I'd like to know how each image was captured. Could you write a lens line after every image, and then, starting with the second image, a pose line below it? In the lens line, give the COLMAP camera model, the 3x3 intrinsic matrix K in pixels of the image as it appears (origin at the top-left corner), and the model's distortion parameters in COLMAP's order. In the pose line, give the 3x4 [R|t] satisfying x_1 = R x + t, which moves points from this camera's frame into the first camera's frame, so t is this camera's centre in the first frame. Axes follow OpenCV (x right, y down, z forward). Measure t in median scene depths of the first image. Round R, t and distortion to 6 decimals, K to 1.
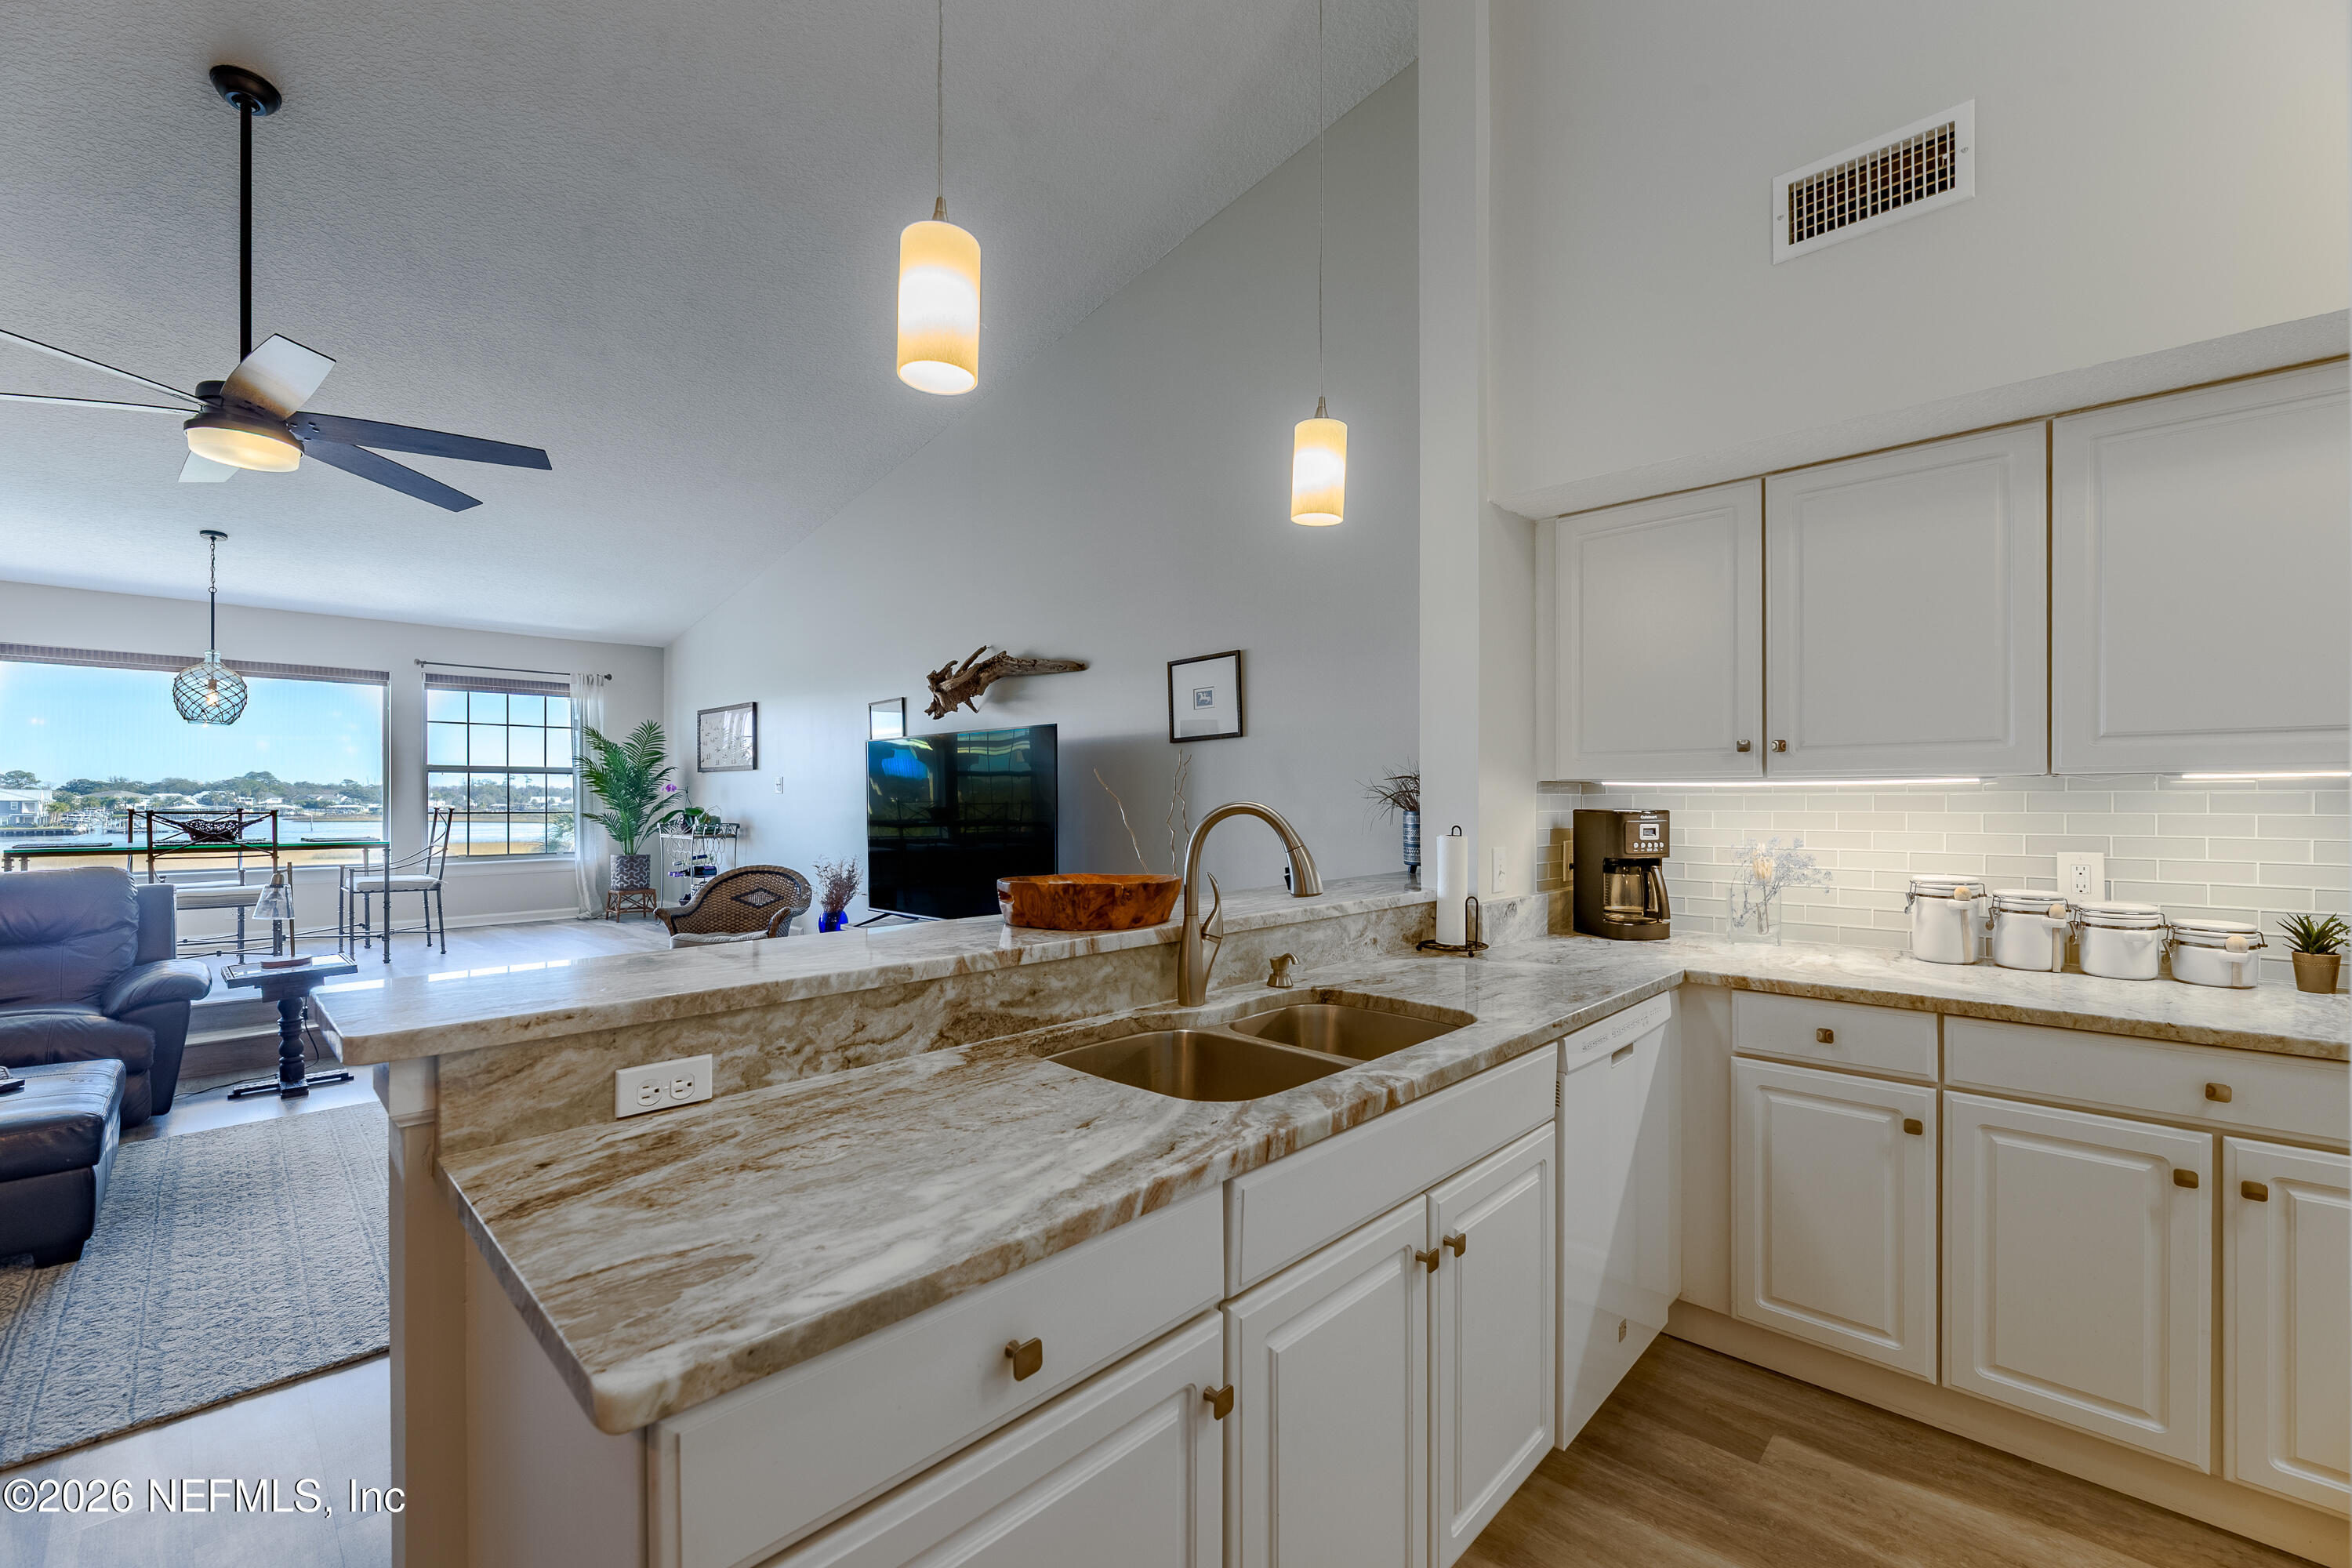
lens RADIAL K [[957.5, 0, 1196.0], [0, 957.5, 802.8], [0, 0, 1]] dist [-0.006009, 0.000326]
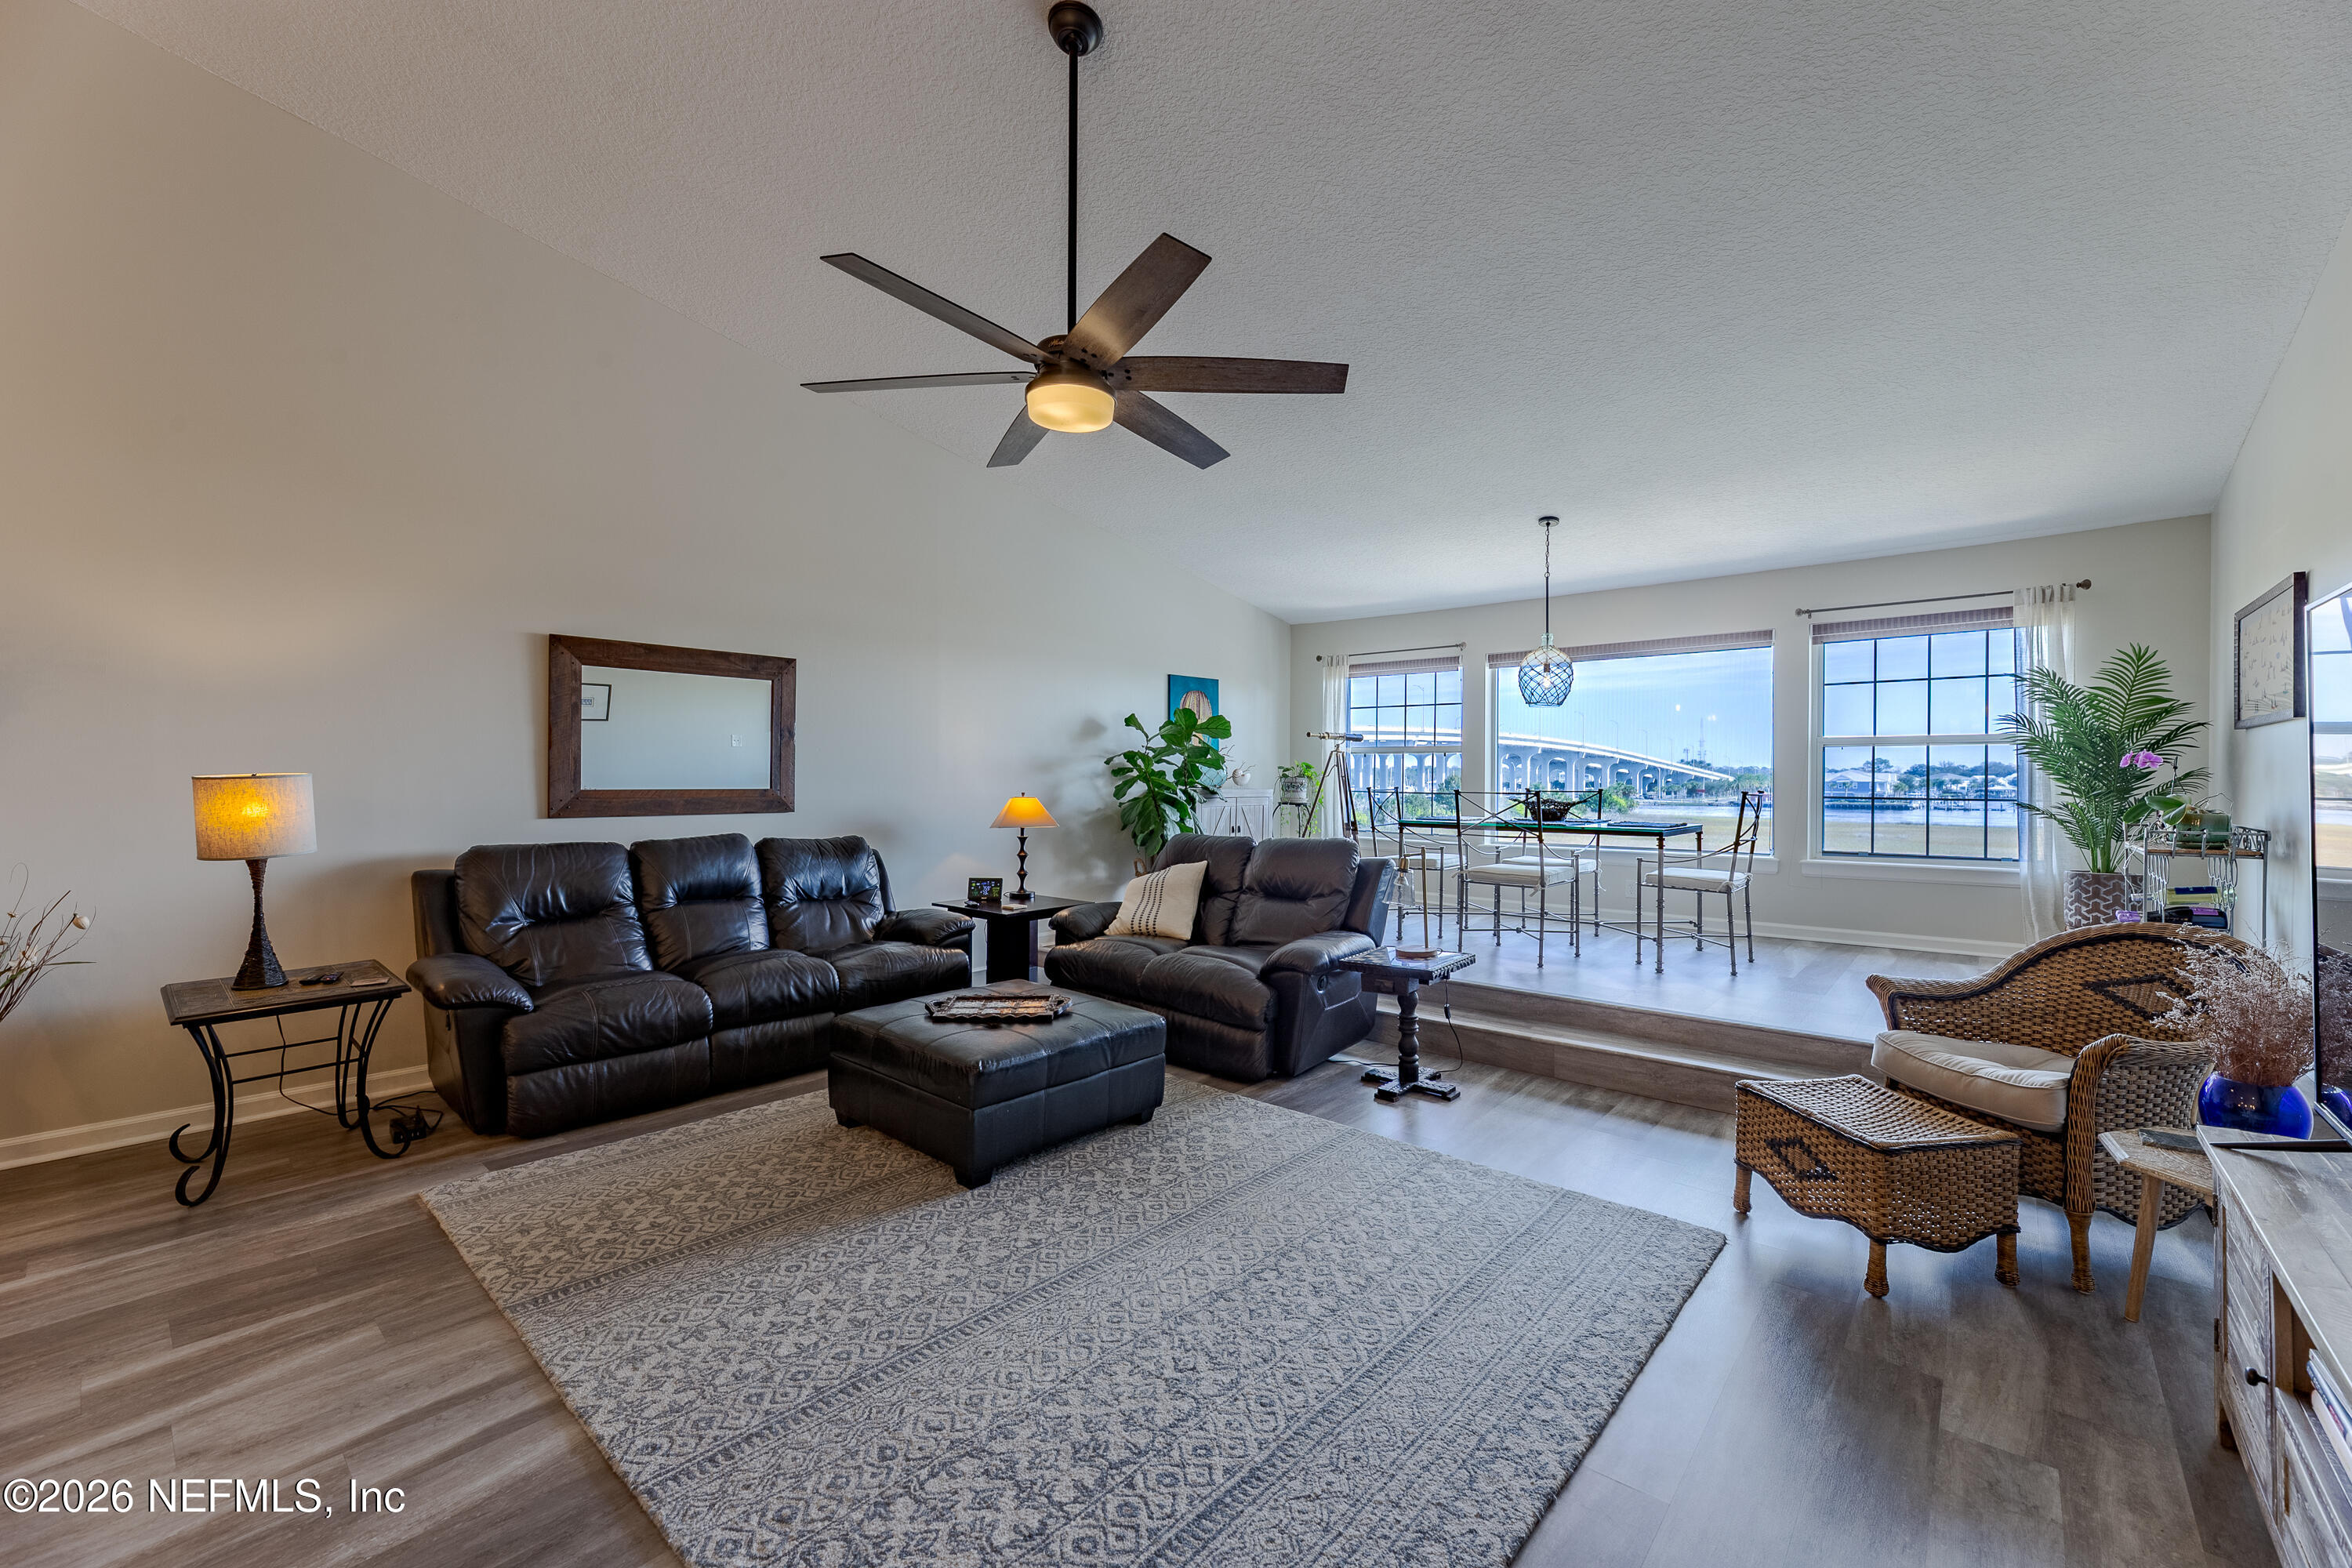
lens RADIAL K [[957.5, 0, 1161.7], [0, 957.5, 778.2], [0, 0, 1]] dist [-0.006009, 0.000326]
pose [[0.034346, 0.000019, -0.999410, -0.037601], [-0.006461, 0.999979, -0.000203, -0.004144], [0.999389, 0.006464, 0.034345, 1.048322]]
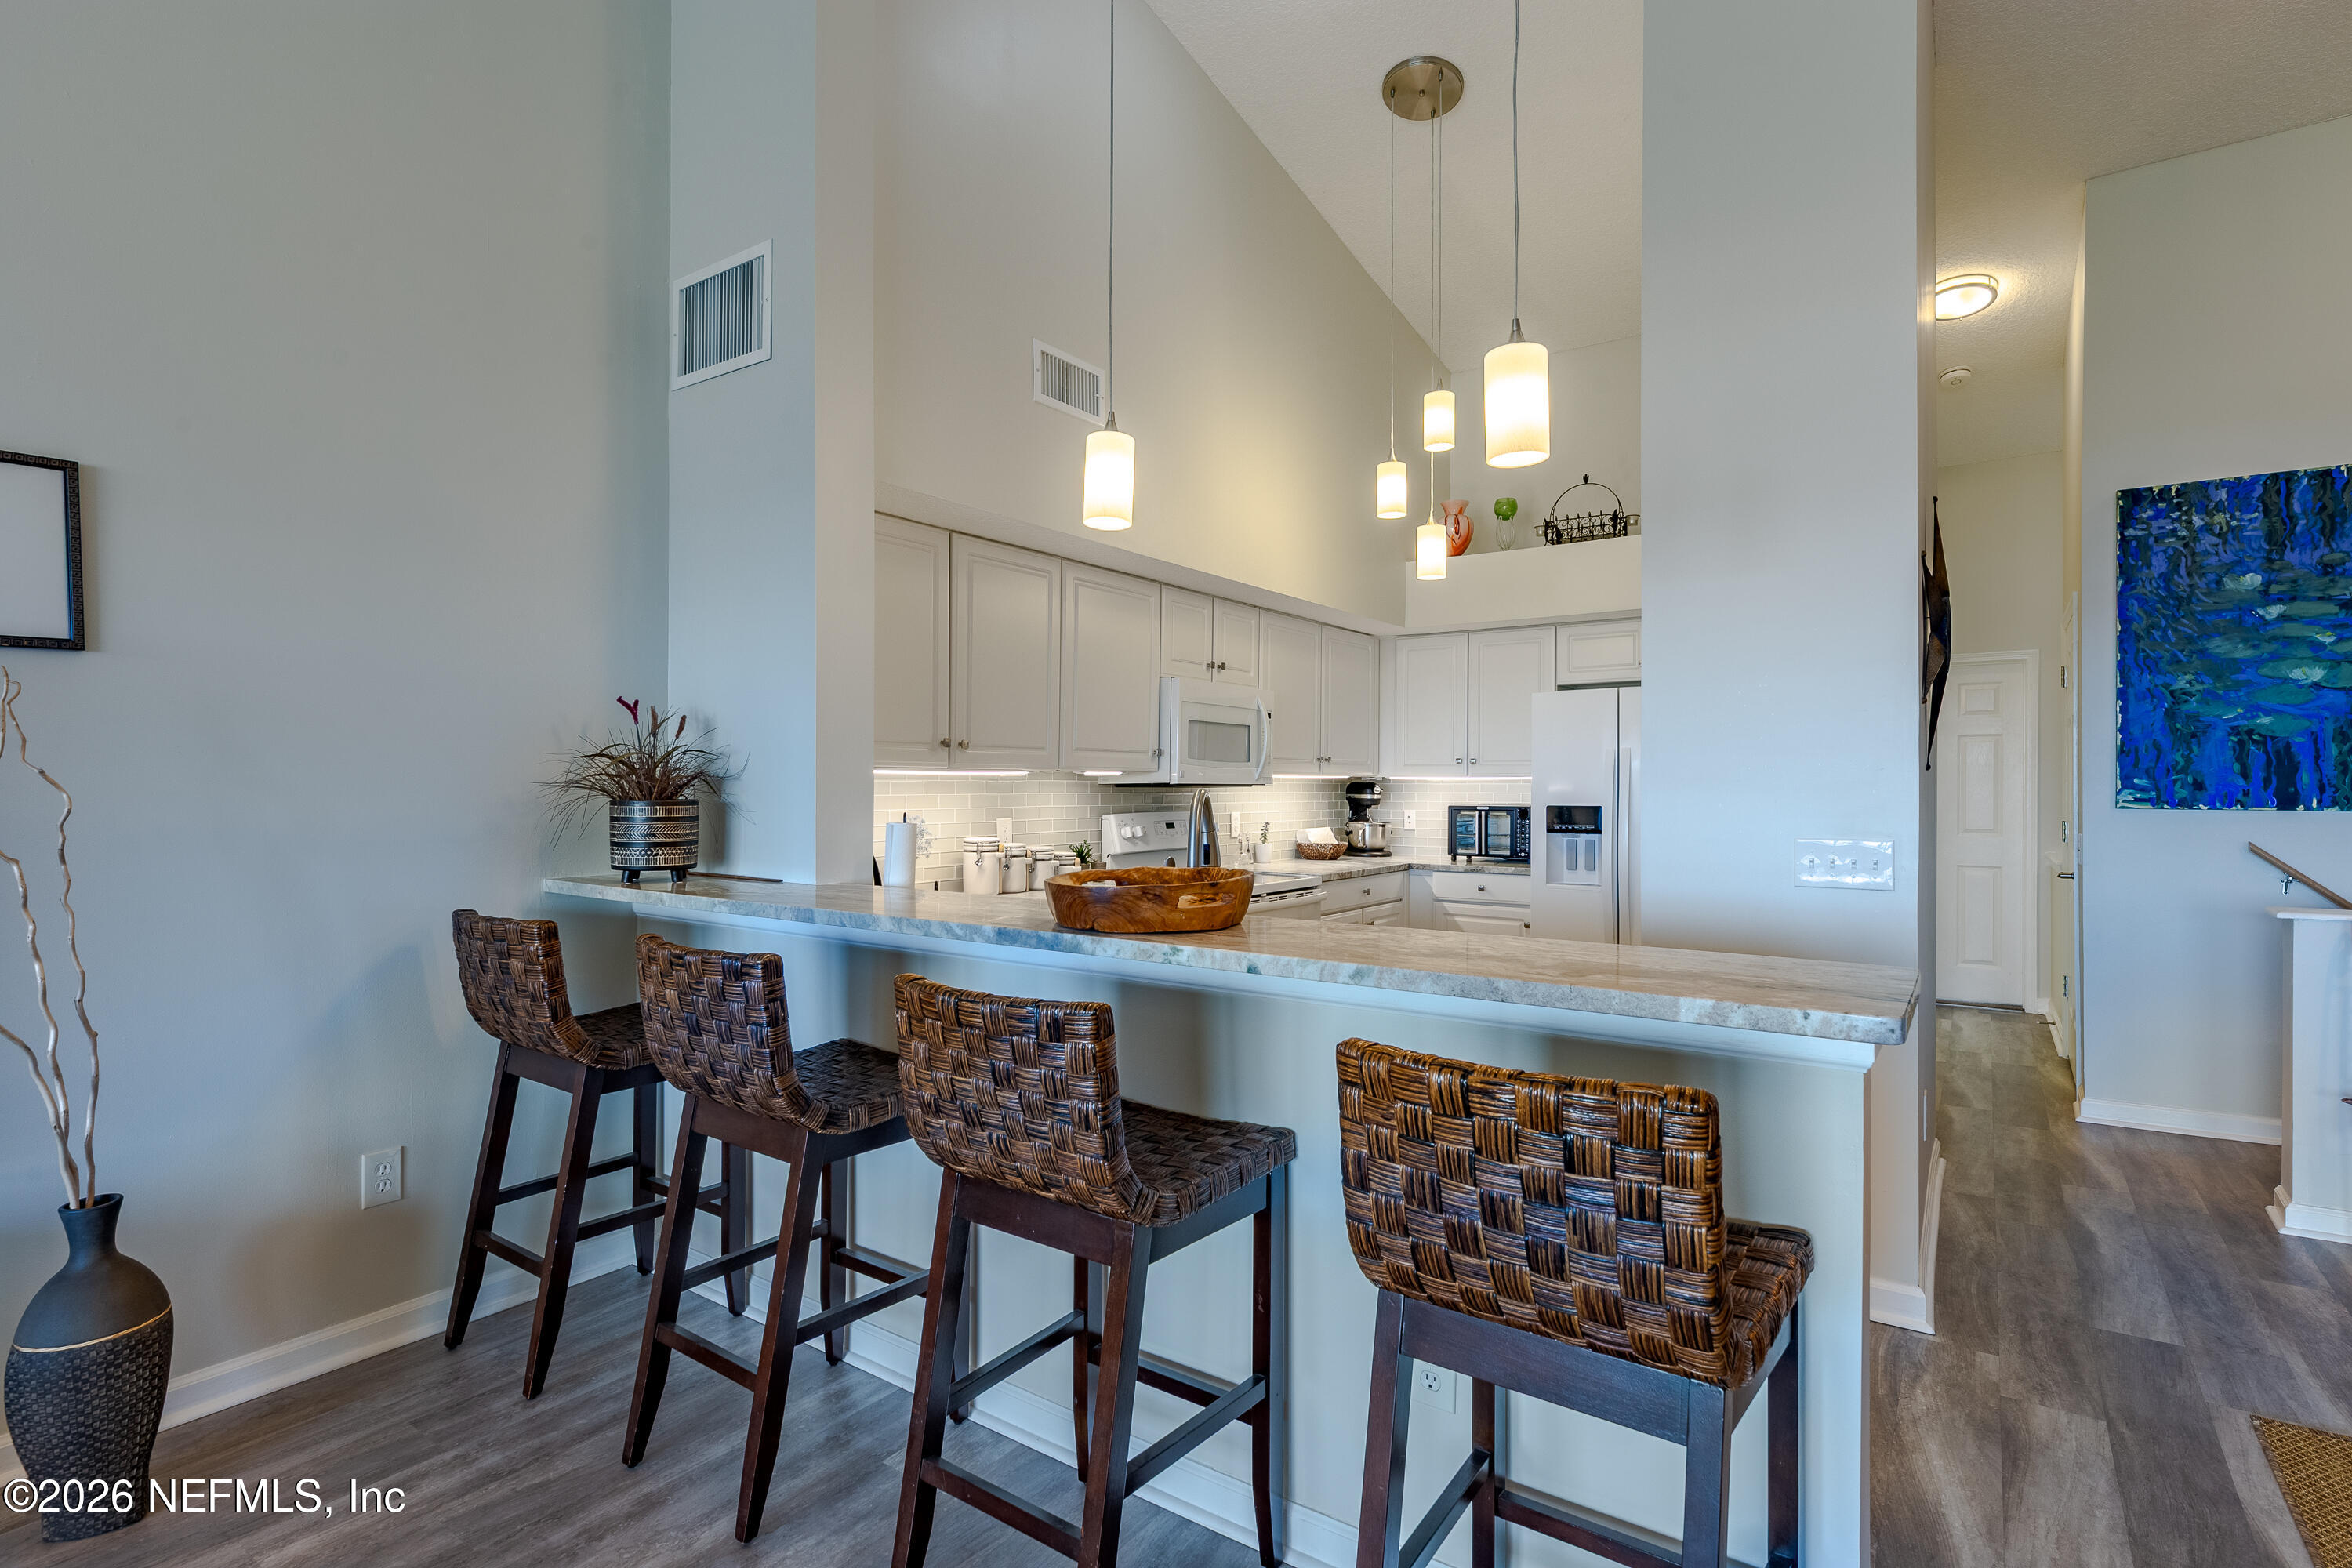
lens RADIAL K [[1149.8, 0, 1187.9], [0, 1149.8, 784.5], [0, 0, 1]] dist [-0.001728, 0.000110]
pose [[-0.151669, 0.001782, 0.988430, -0.769931], [0.000744, 0.999998, -0.001689, -0.001398], [-0.988431, 0.000479, -0.151670, 0.737608]]
